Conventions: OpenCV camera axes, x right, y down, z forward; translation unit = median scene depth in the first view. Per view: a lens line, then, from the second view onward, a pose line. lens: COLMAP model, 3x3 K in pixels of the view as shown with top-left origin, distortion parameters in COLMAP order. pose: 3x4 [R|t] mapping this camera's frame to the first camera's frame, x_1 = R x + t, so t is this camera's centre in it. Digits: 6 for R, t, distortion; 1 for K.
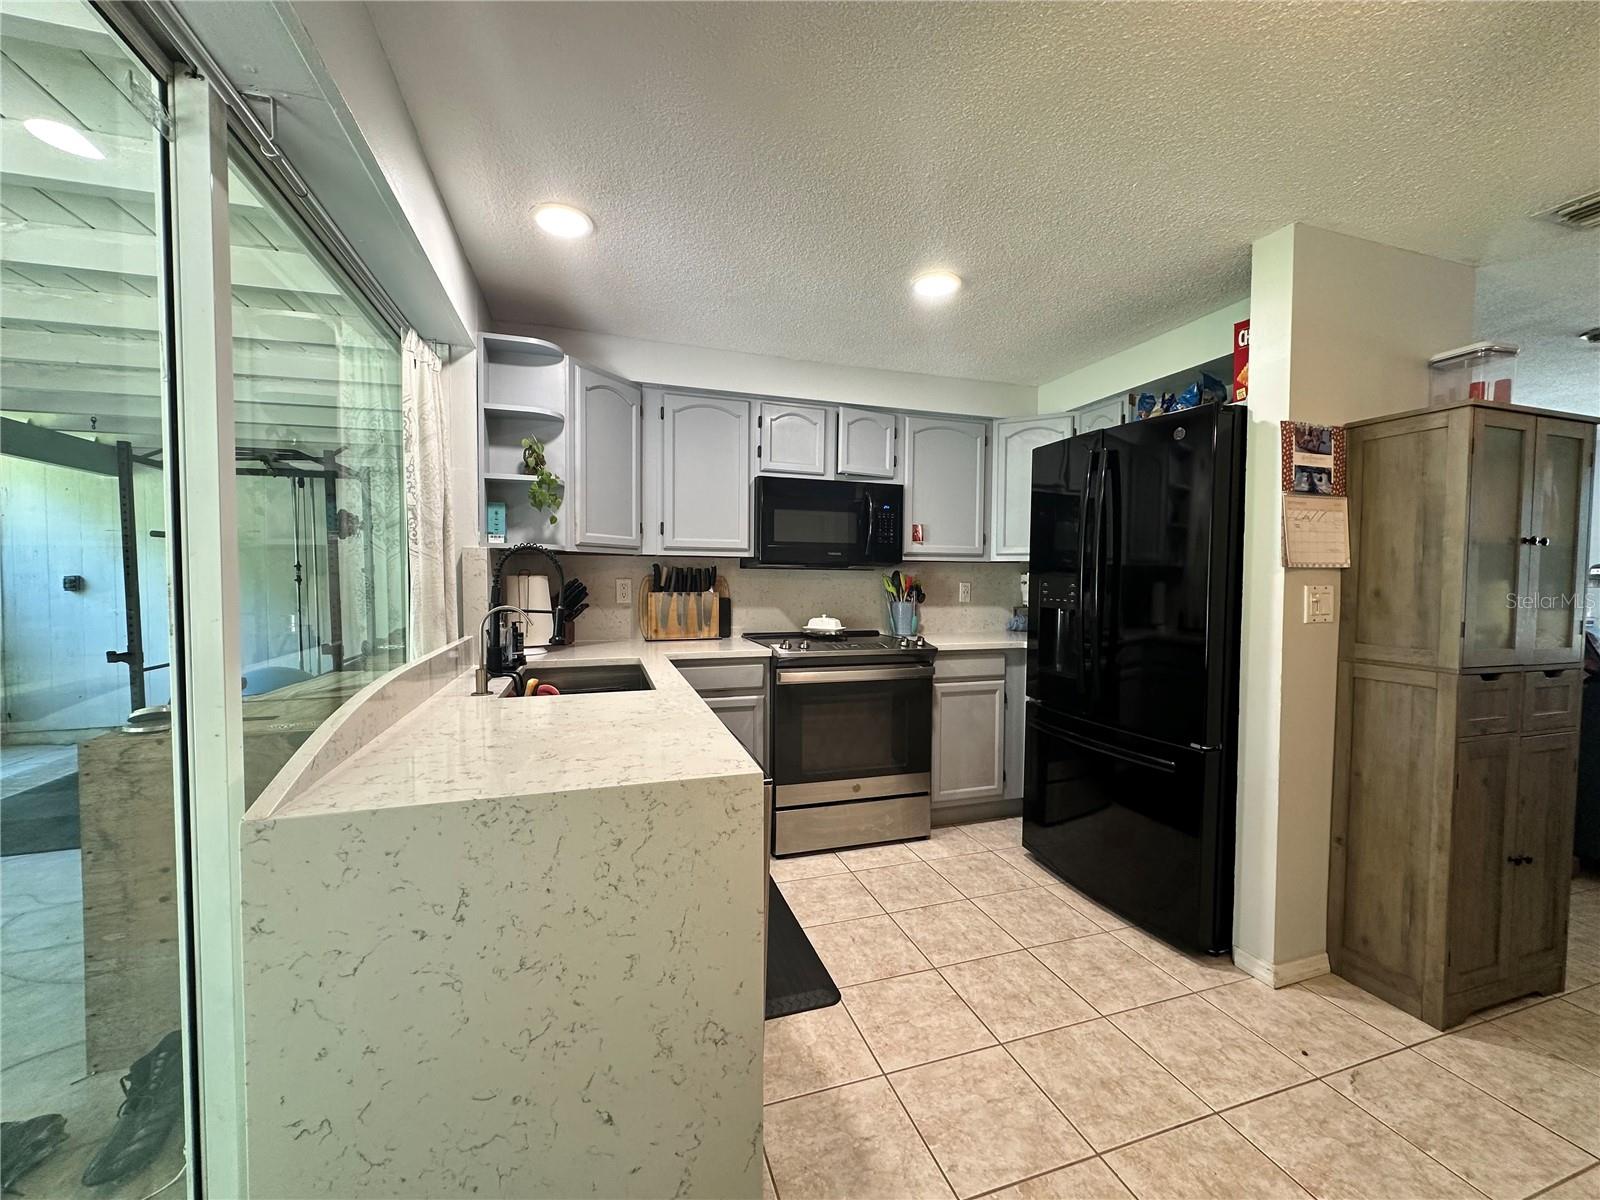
lens RADIAL K [[635.3, 0, 796.1], [0, 635.3, 597.2], [0, 0, 1]] dist [-0.001482, 0.001005]
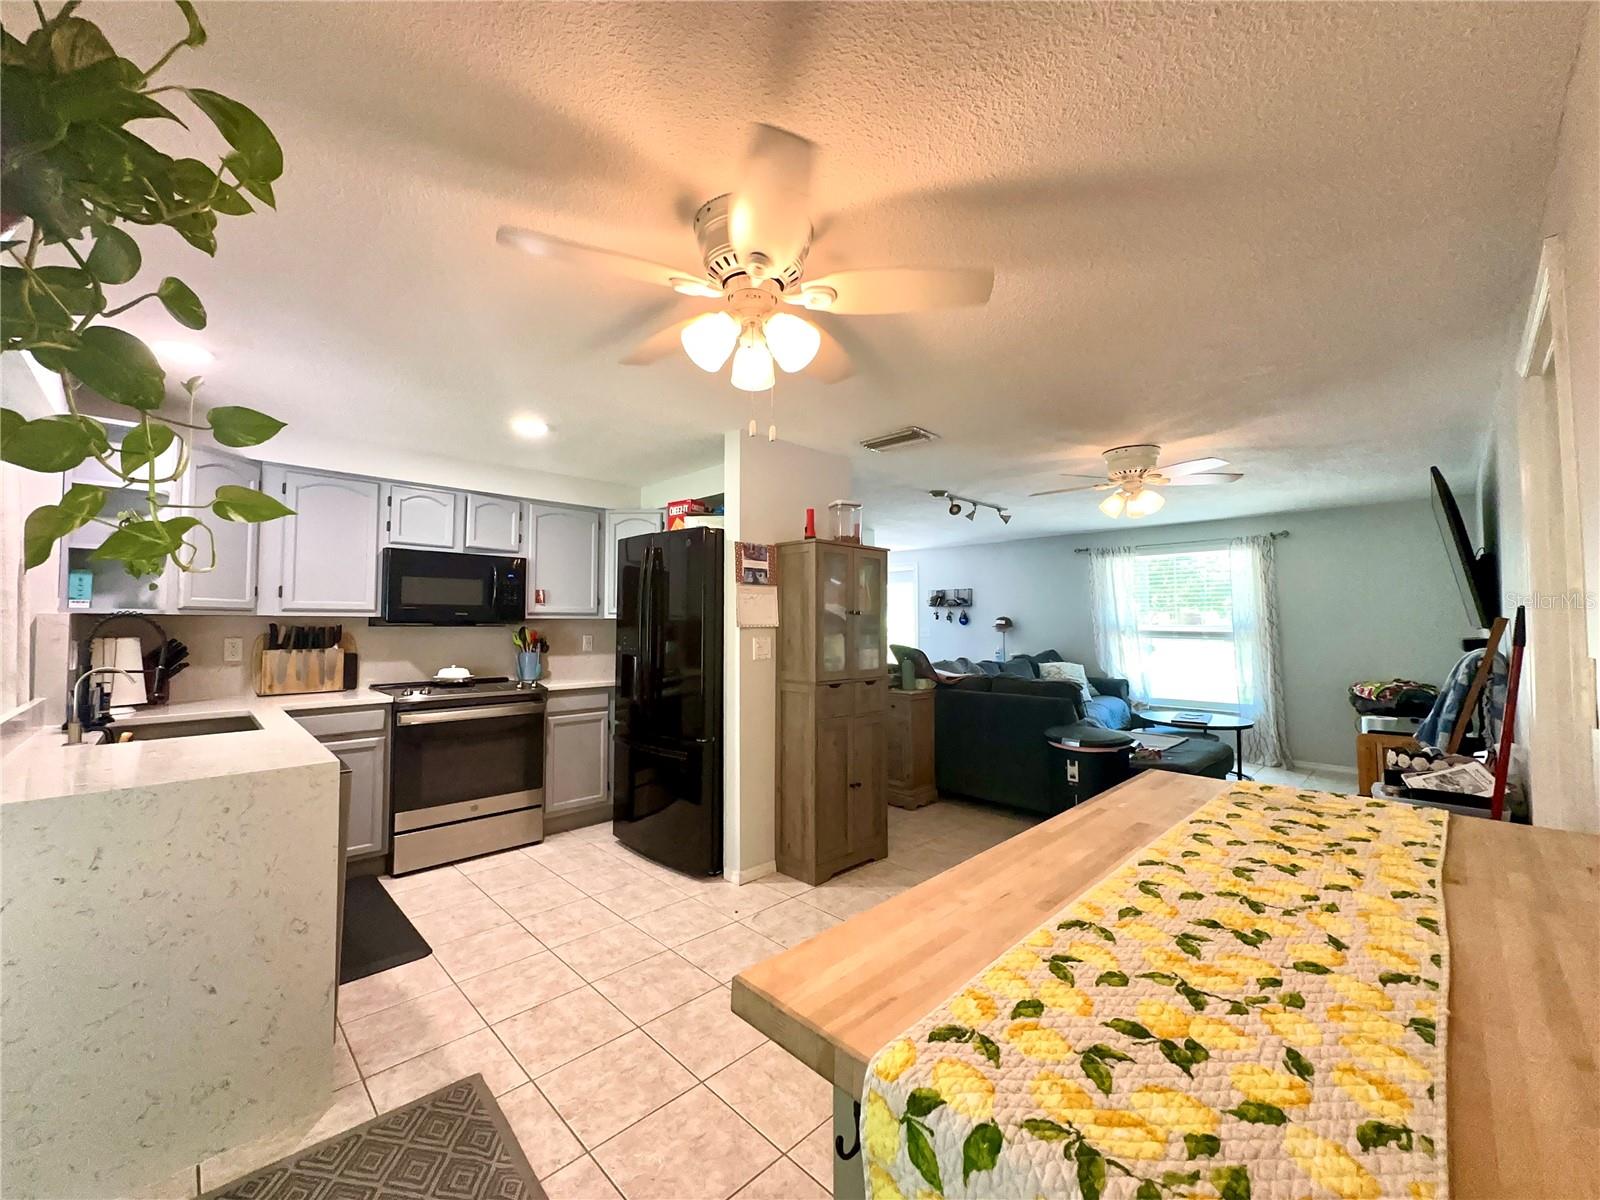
lens RADIAL K [[635.3, 0, 795.2], [0, 635.3, 598.4], [0, 0, 1]] dist [-0.001482, 0.001005]
pose [[0.895228, 0.010879, 0.445476, 0.111943], [0.020904, 0.997576, -0.066372, -0.006168], [-0.445118, 0.068731, 0.892830, -0.435236]]
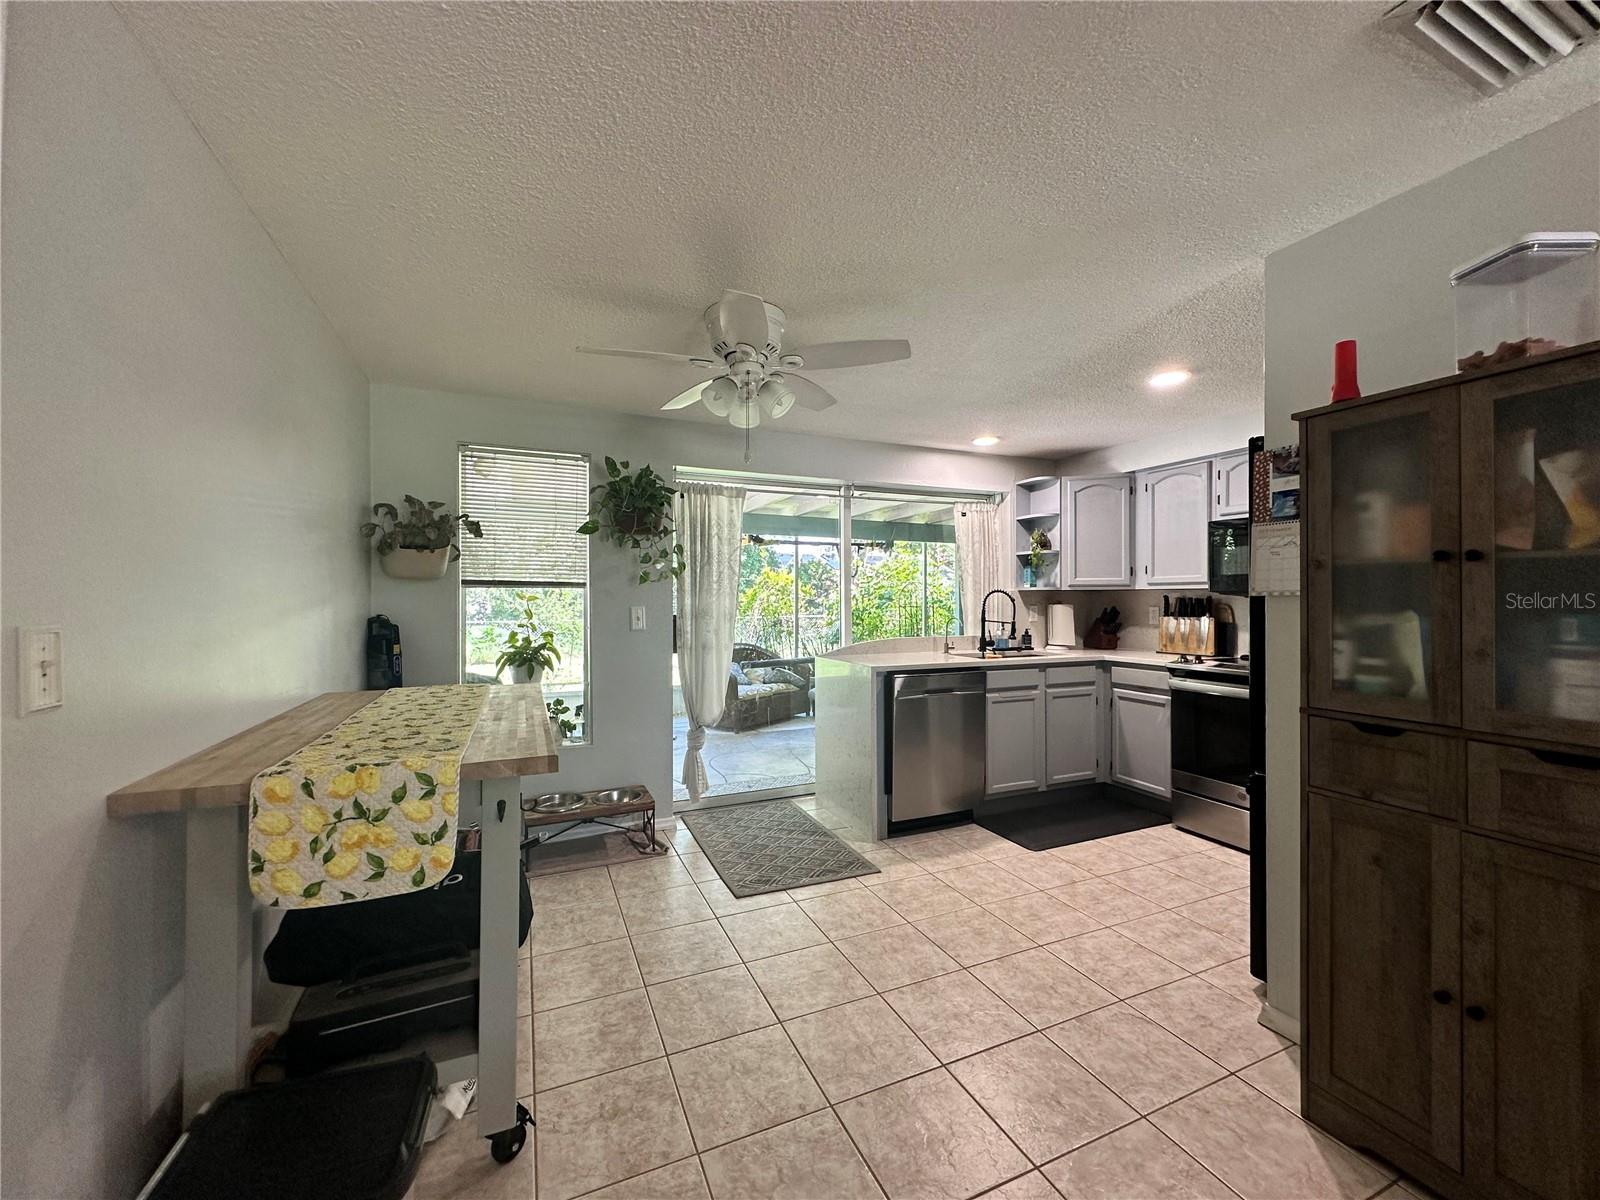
lens RADIAL K [[635.3, 0, 800.3], [0, 635.3, 597.0], [0, 0, 1]] dist [-0.001482, 0.001005]
pose [[0.099084, -0.012504, -0.995000, 1.272664], [-0.031952, 0.999365, -0.015741, -0.004323], [0.994566, 0.033352, 0.098622, 0.130295]]
